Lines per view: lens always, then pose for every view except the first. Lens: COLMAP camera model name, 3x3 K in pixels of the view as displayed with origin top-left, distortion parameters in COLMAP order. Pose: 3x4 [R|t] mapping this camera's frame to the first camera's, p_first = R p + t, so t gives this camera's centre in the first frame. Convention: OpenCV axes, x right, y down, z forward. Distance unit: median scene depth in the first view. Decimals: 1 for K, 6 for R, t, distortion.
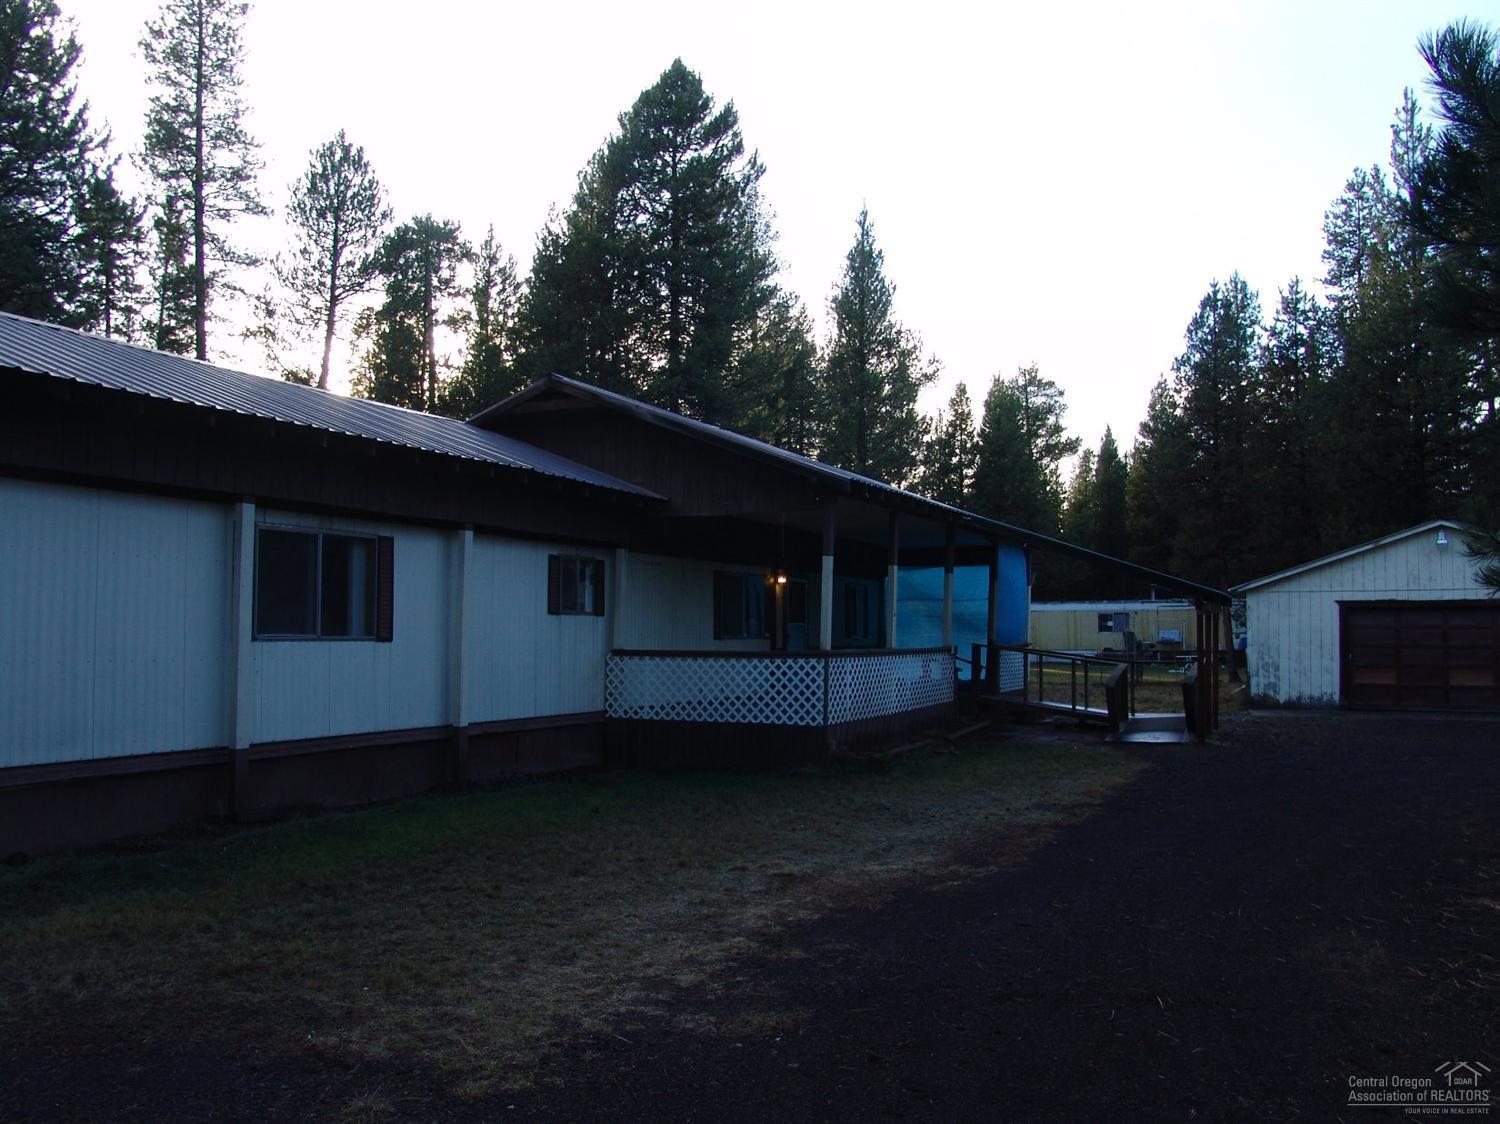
lens RADIAL K [[1271.4, 0, 750.0], [0, 1271.4, 562.0], [0, 0, 1]] dist [-0.153174, 0.149750]
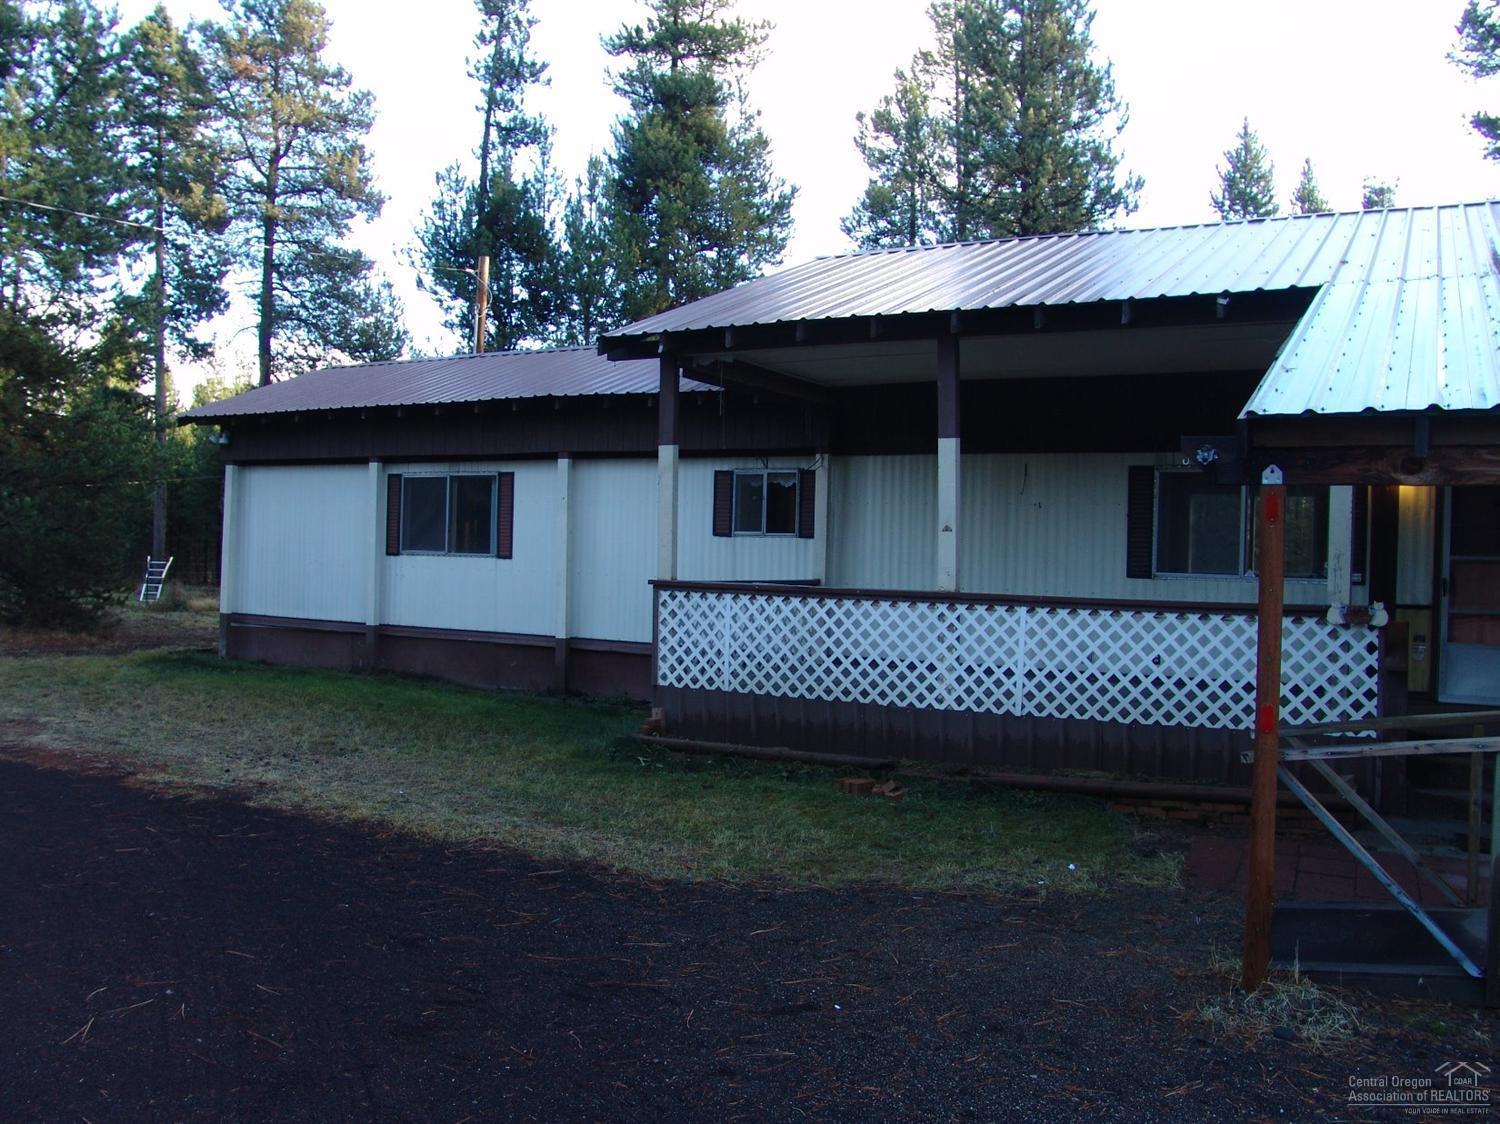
lens RADIAL K [[1290.4, 0, 751.9], [0, 1290.4, 564.0], [0, 0, 1]] dist [-0.152195, 0.153538]
pose [[-0.080087, 0.039226, -0.996016, 0.536489], [0.048088, 0.998214, 0.035446, 0.020598], [0.995627, -0.045057, -0.081831, 0.775614]]
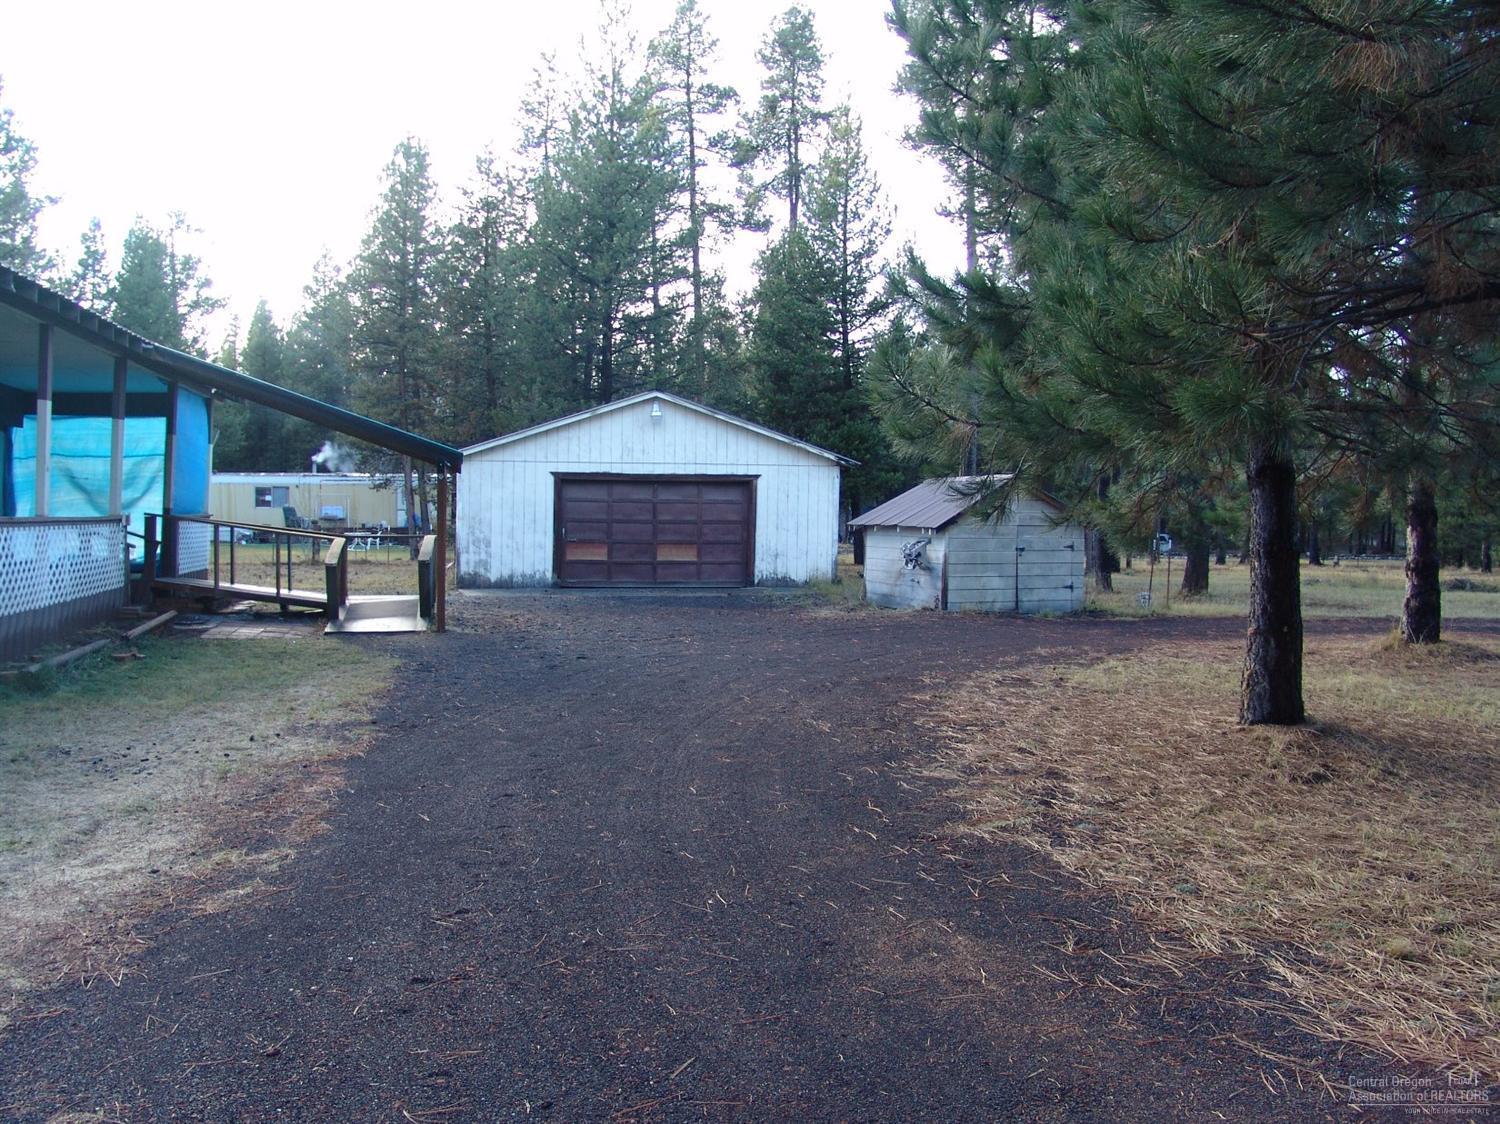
lens RADIAL K [[1290.4, 0, 751.9], [0, 1290.4, 564.0], [0, 0, 1]] dist [-0.152195, 0.153538]
pose [[0.790462, -0.017256, 0.612267, -0.003410], [-0.042591, 0.995635, 0.083048, 0.015470], [-0.611028, -0.091723, 0.786277, 0.156396]]
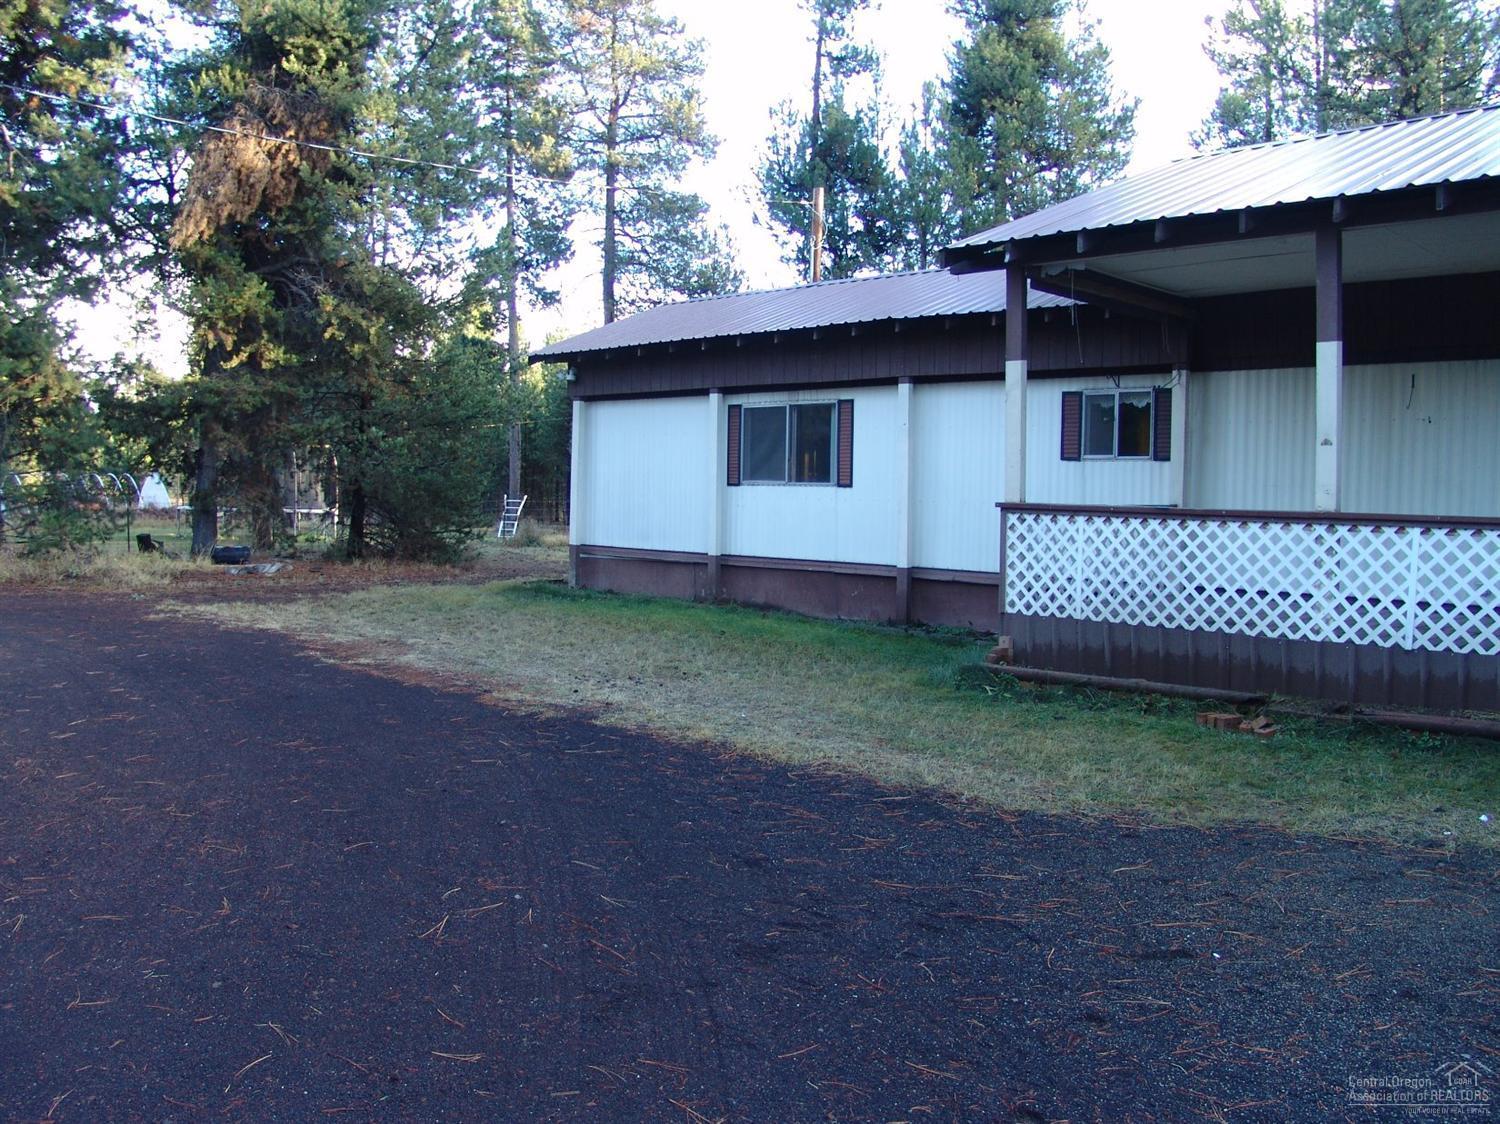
lens RADIAL K [[1290.4, 0, 751.9], [0, 1290.4, 564.0], [0, 0, 1]] dist [-0.152195, 0.153538]
pose [[-0.332394, 0.084423, -0.939354, 0.521336], [0.062536, 0.995767, 0.067365, 0.027562], [0.941065, -0.036352, -0.336267, 0.768596]]
